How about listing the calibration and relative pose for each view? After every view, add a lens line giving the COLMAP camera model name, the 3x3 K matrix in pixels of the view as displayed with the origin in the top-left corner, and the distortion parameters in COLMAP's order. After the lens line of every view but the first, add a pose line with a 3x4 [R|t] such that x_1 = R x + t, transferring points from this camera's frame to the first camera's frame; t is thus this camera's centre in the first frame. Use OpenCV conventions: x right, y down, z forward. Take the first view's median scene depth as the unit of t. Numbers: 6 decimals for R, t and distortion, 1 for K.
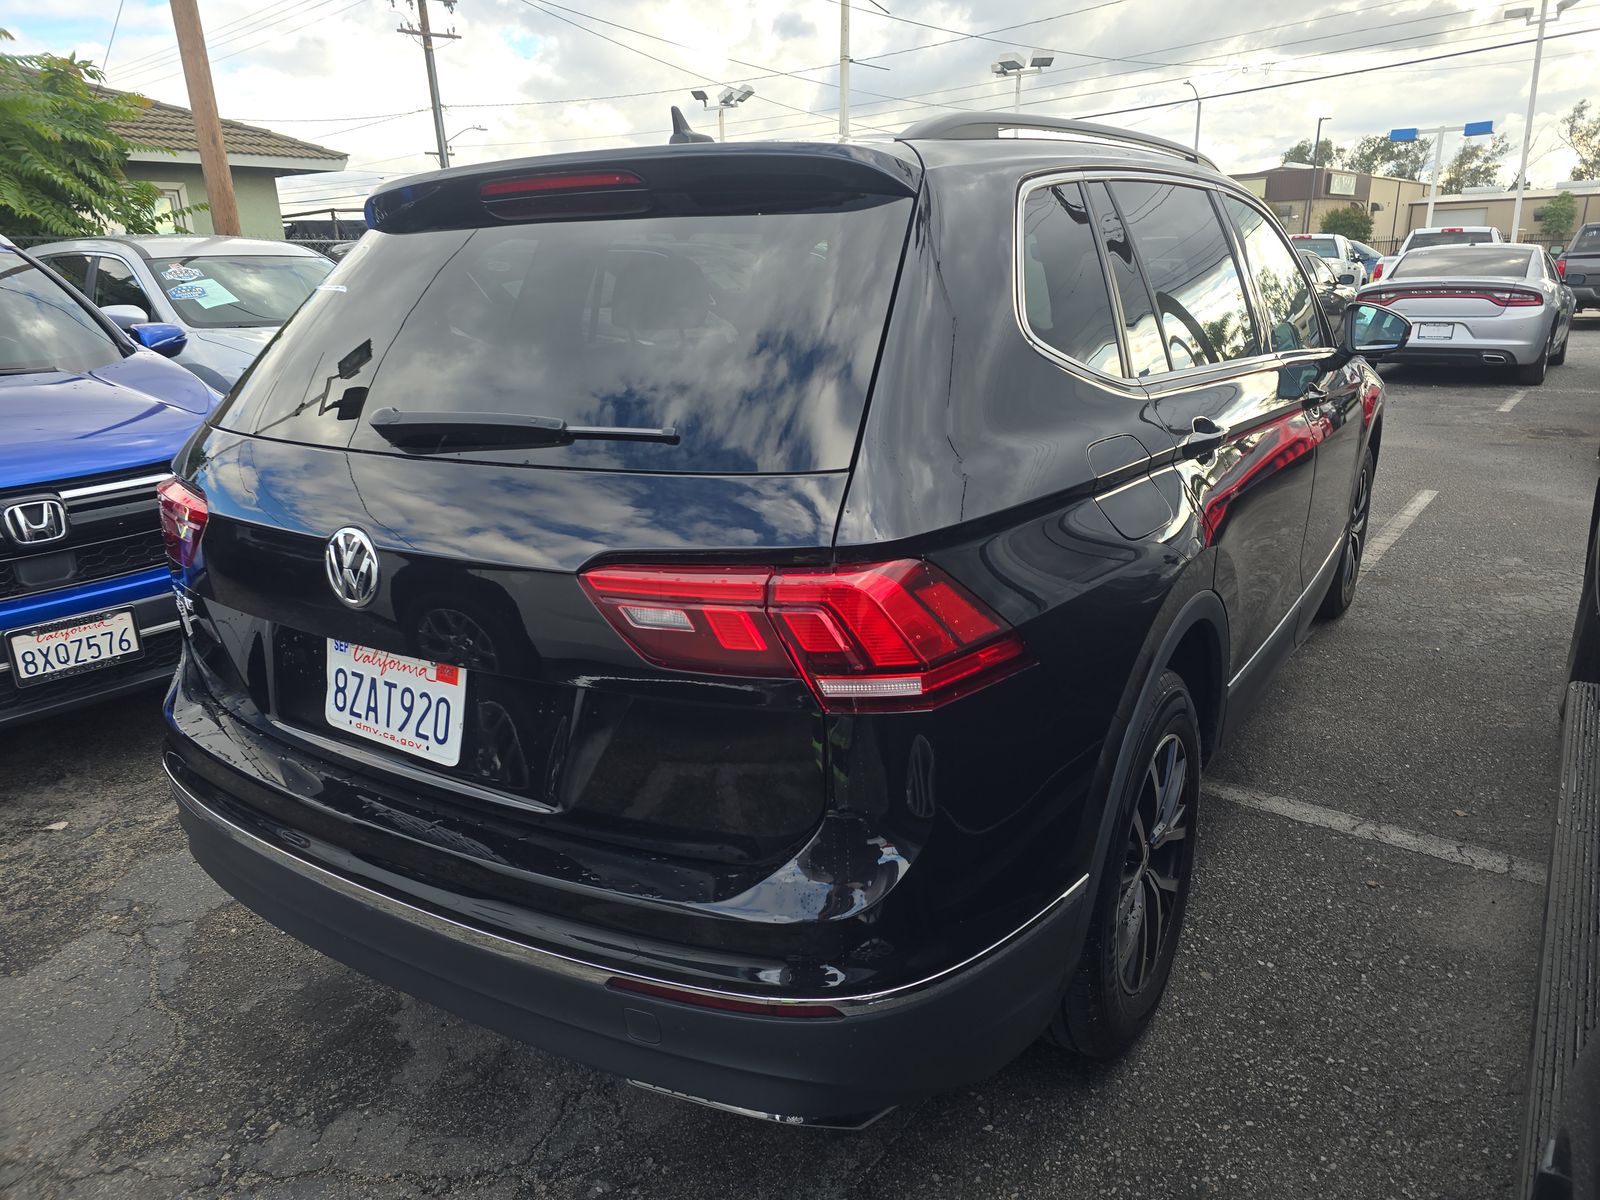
lens RADIAL K [[1081.3, 0, 800.0], [0, 1081.3, 600.0], [0, 0, 1]] dist [0.021971, -0.035193]
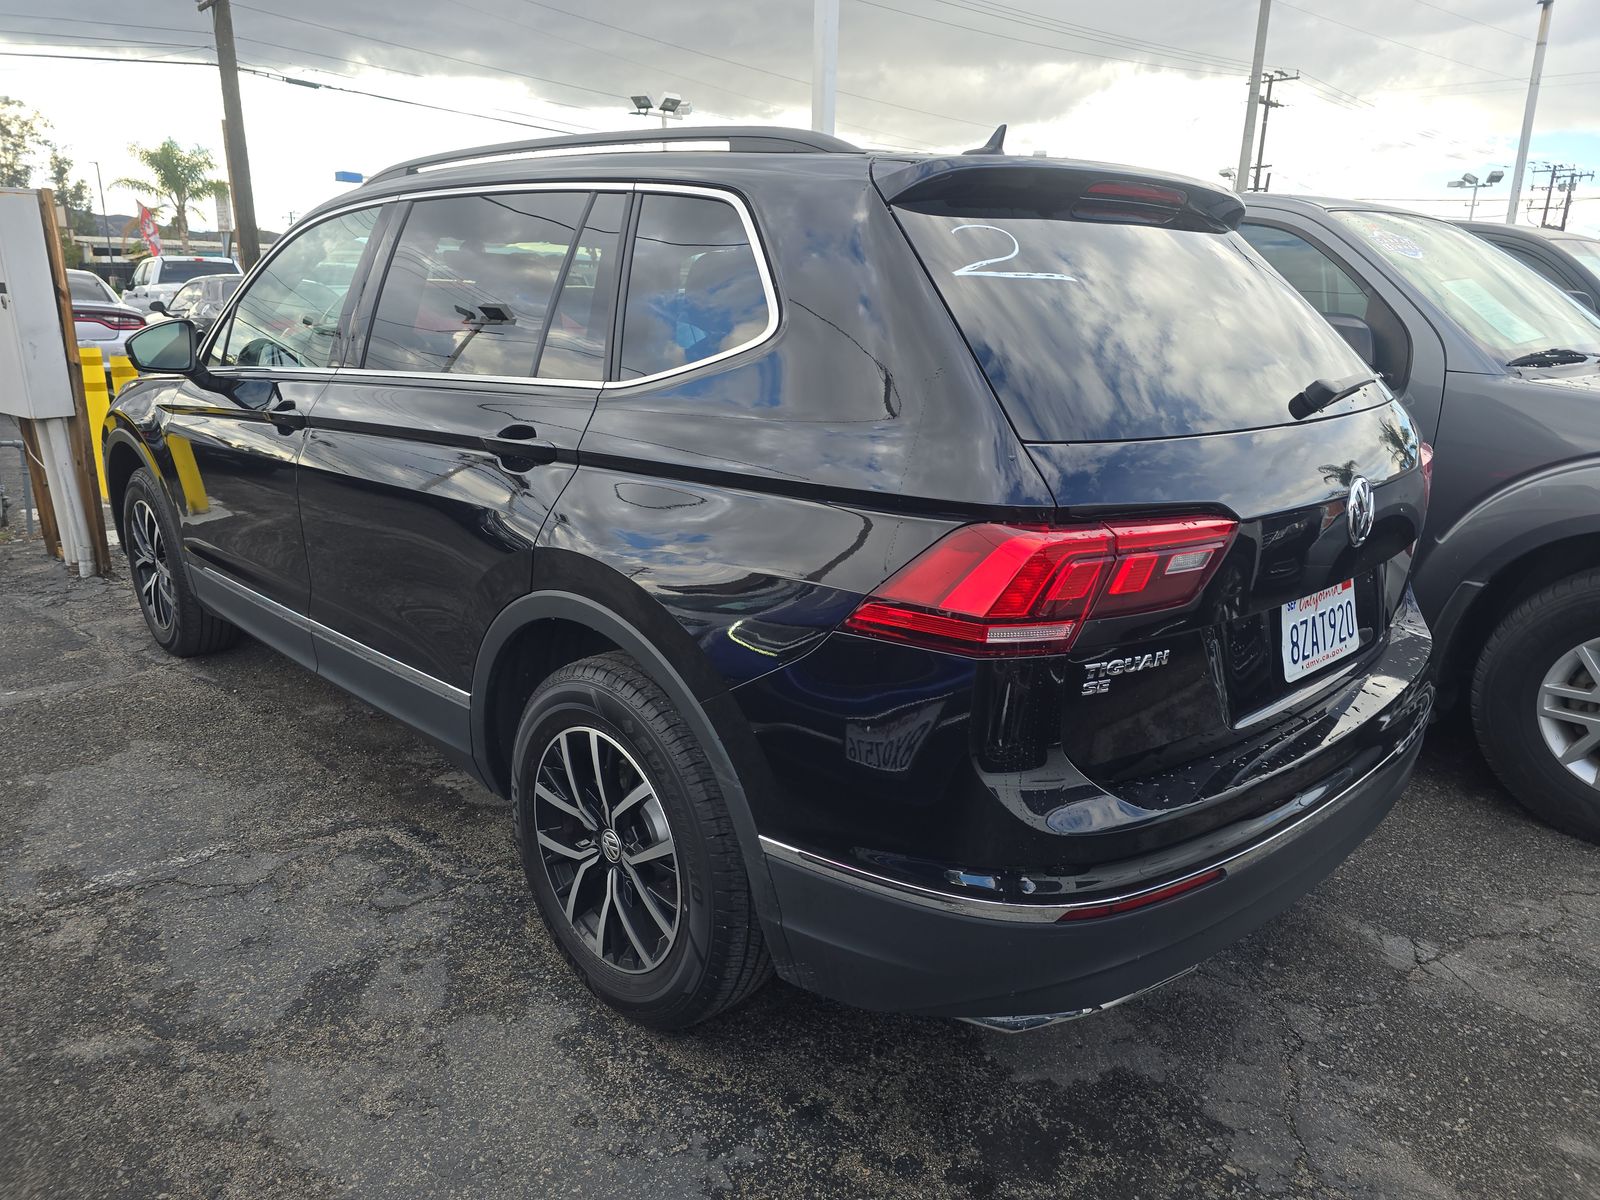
lens RADIAL K [[1081.3, 0, 800.0], [0, 1081.3, 600.0], [0, 0, 1]] dist [0.021971, -0.035193]
pose [[0.211505, -0.230810, 0.949733, -1.646990], [0.255255, 0.951037, 0.174282, -0.294722], [-0.943457, 0.205562, 0.260064, 1.237418]]
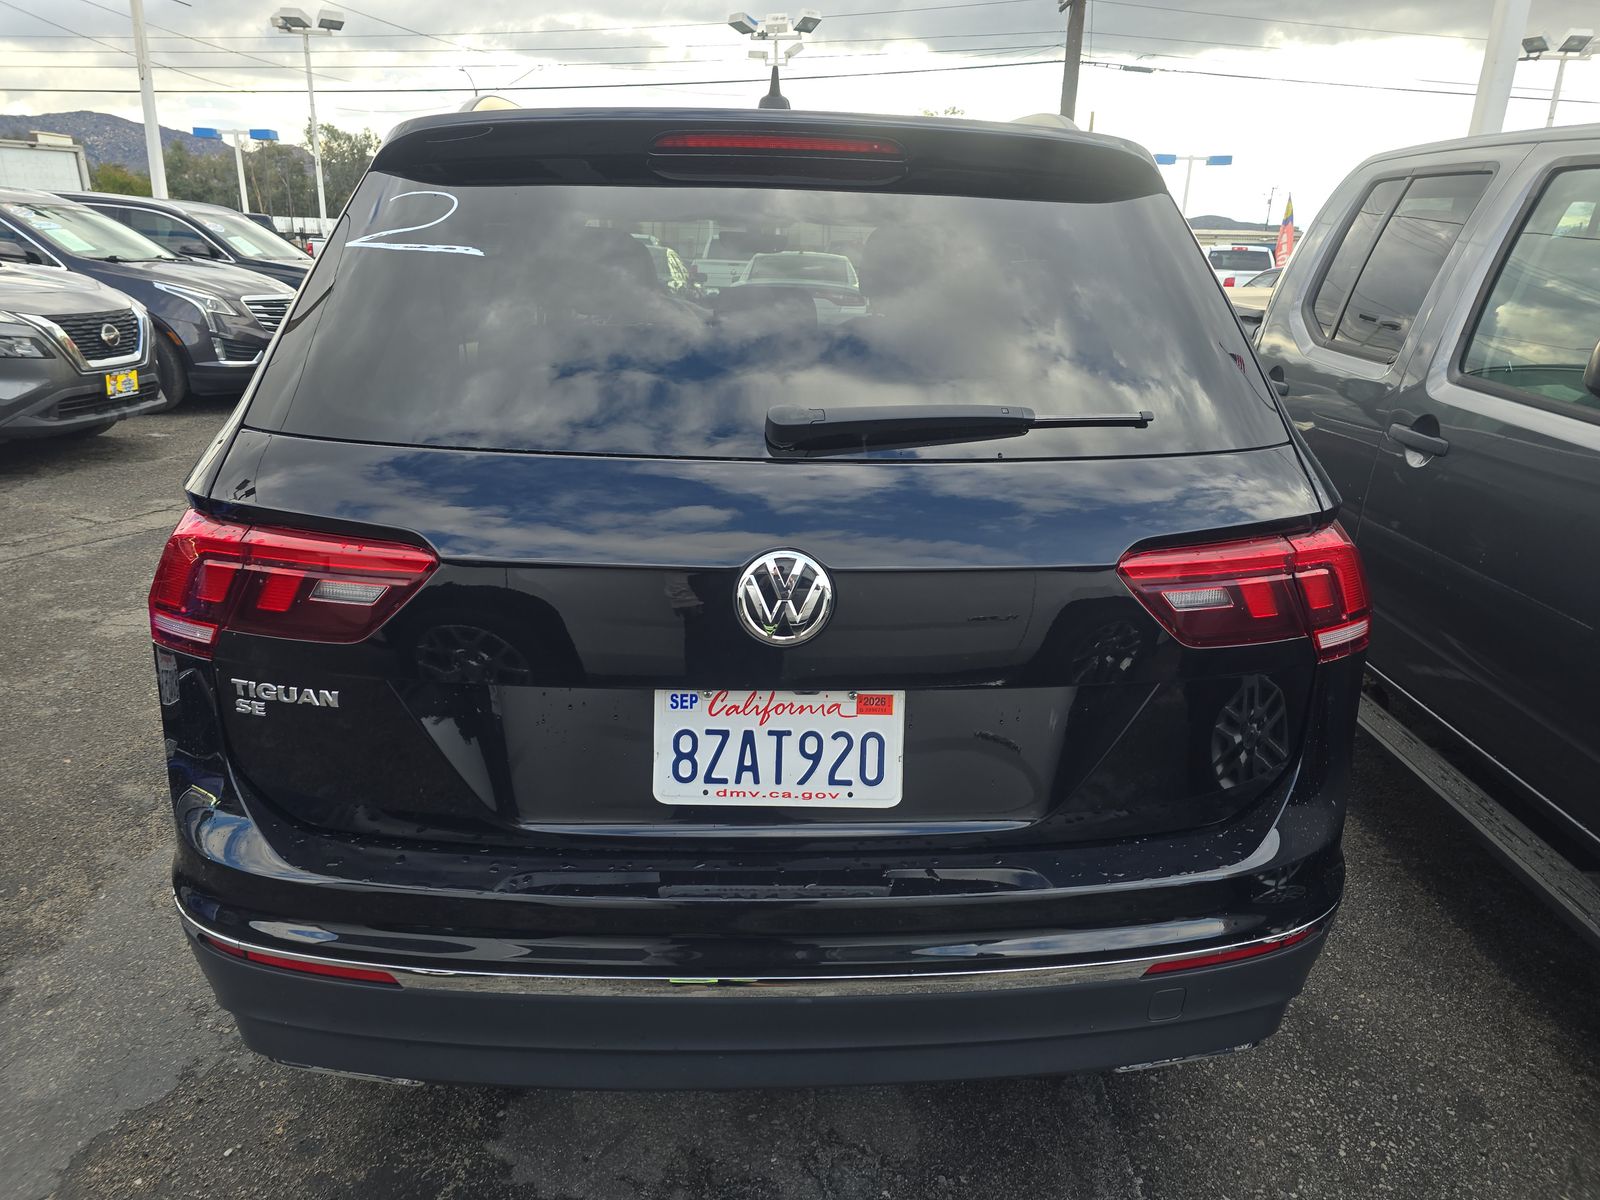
lens RADIAL K [[1060.9, 0, 795.1], [0, 1060.9, 597.3], [0, 0, 1]] dist [0.068894, -0.059279]
pose [[0.812966, -0.128005, 0.568068, -0.831154], [0.120762, 0.991392, 0.050570, -0.067269], [-0.569652, 0.027489, 0.821426, 0.317048]]
